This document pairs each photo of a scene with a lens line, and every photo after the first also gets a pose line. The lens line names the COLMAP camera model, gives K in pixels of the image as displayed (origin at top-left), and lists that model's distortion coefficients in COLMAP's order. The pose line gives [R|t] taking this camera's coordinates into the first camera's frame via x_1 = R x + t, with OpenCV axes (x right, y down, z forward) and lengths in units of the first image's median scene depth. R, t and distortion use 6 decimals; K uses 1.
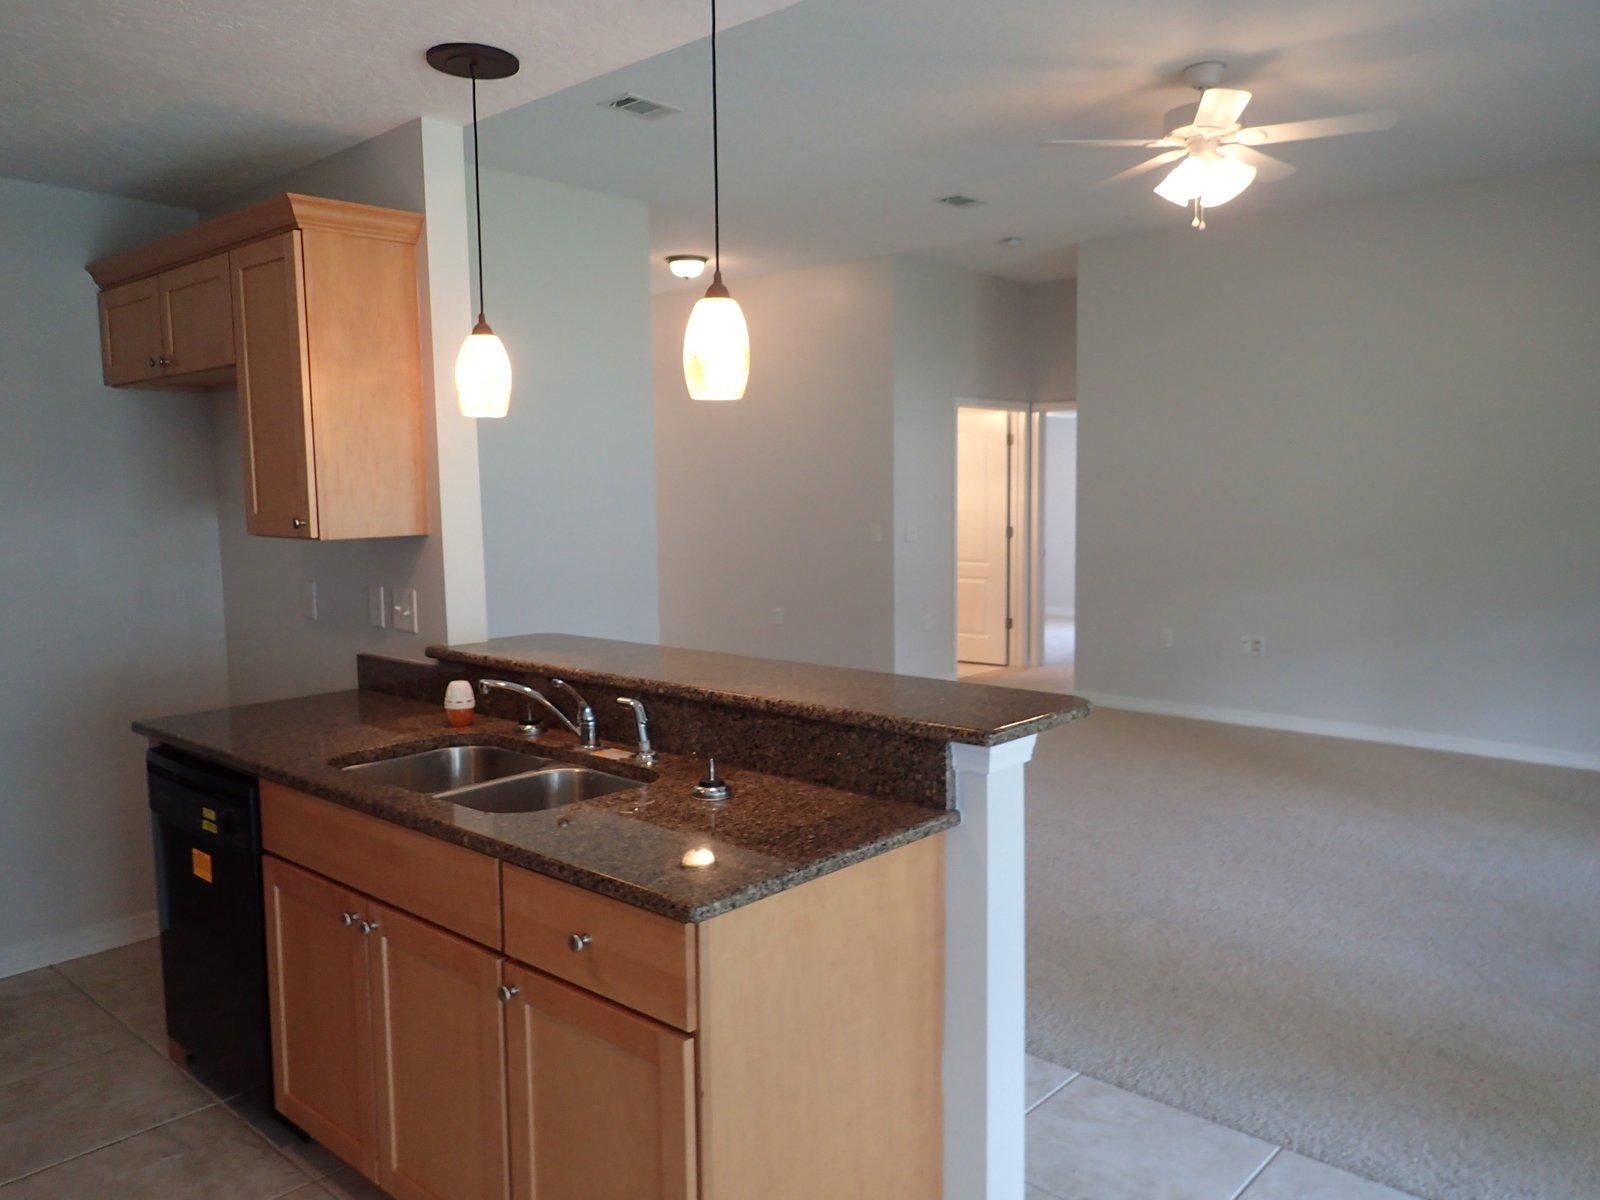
lens RADIAL K [[1194.8, 0, 802.0], [0, 1194.8, 591.3], [0, 0, 1]] dist [0.010702, -0.012986]
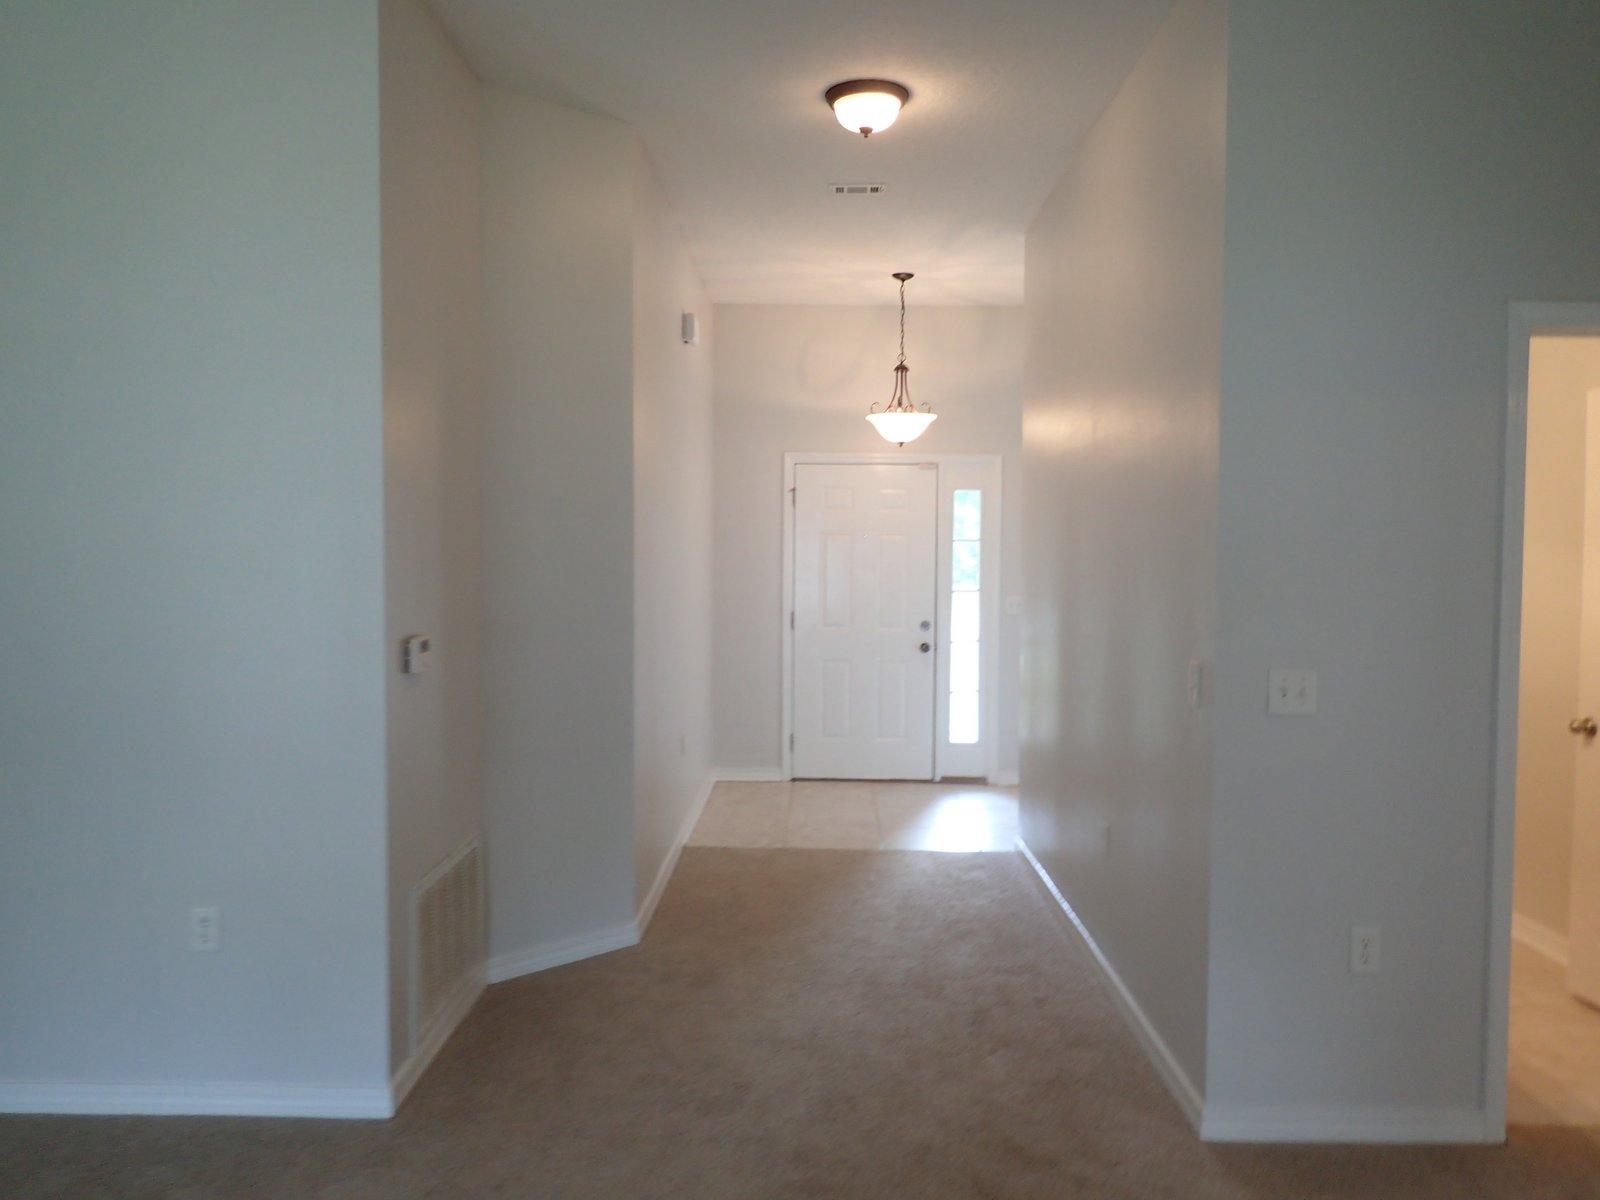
lens RADIAL K [[1194.8, 0, 807.3], [0, 1194.8, 613.7], [0, 0, 1]] dist [0.010702, -0.012986]
pose [[0.665136, 0.055220, -0.744677, 0.458075], [-0.082238, 0.996613, 0.000448, -0.106180], [0.742180, 0.060943, 0.667424, 1.141272]]
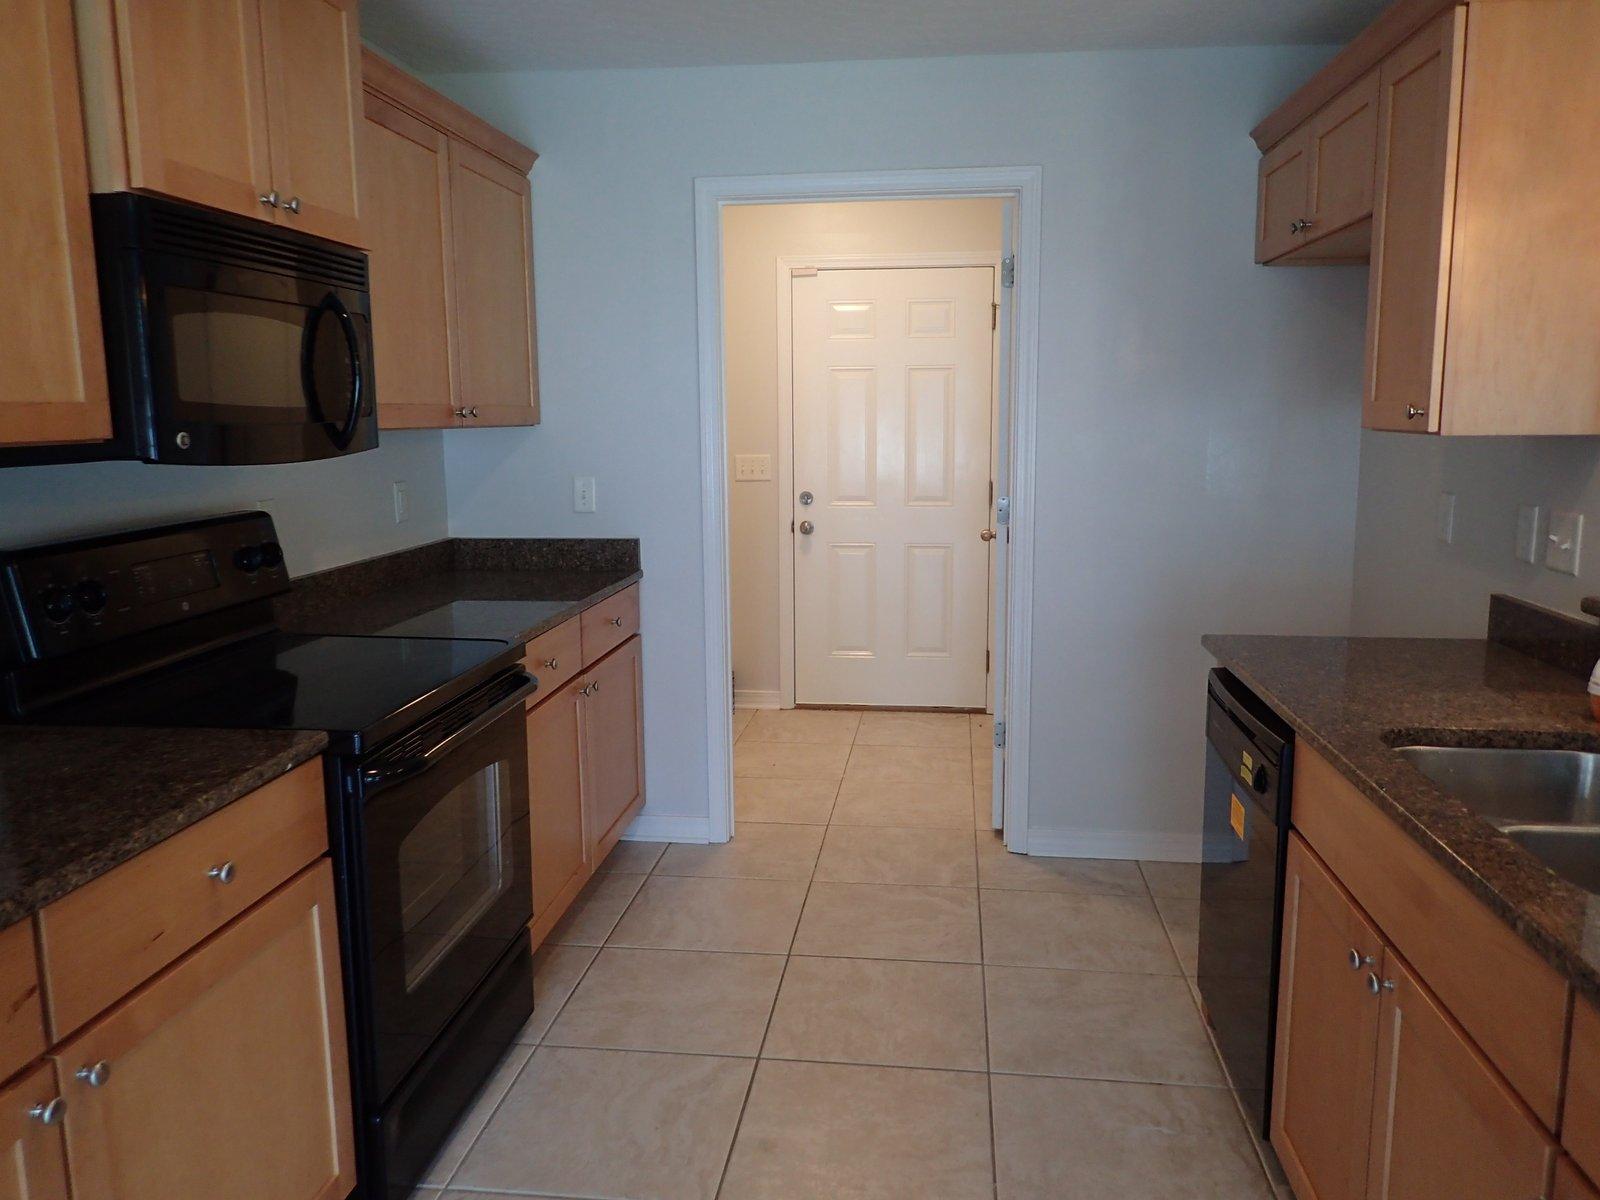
lens RADIAL K [[1194.8, 0, 801.2], [0, 1194.8, 592.2], [0, 0, 1]] dist [0.010702, -0.012986]
pose [[0.579217, 0.135020, -0.803914, -0.014736], [-0.078481, 0.990843, 0.109870, 0.002408], [0.811387, -0.000547, 0.584509, 0.172355]]
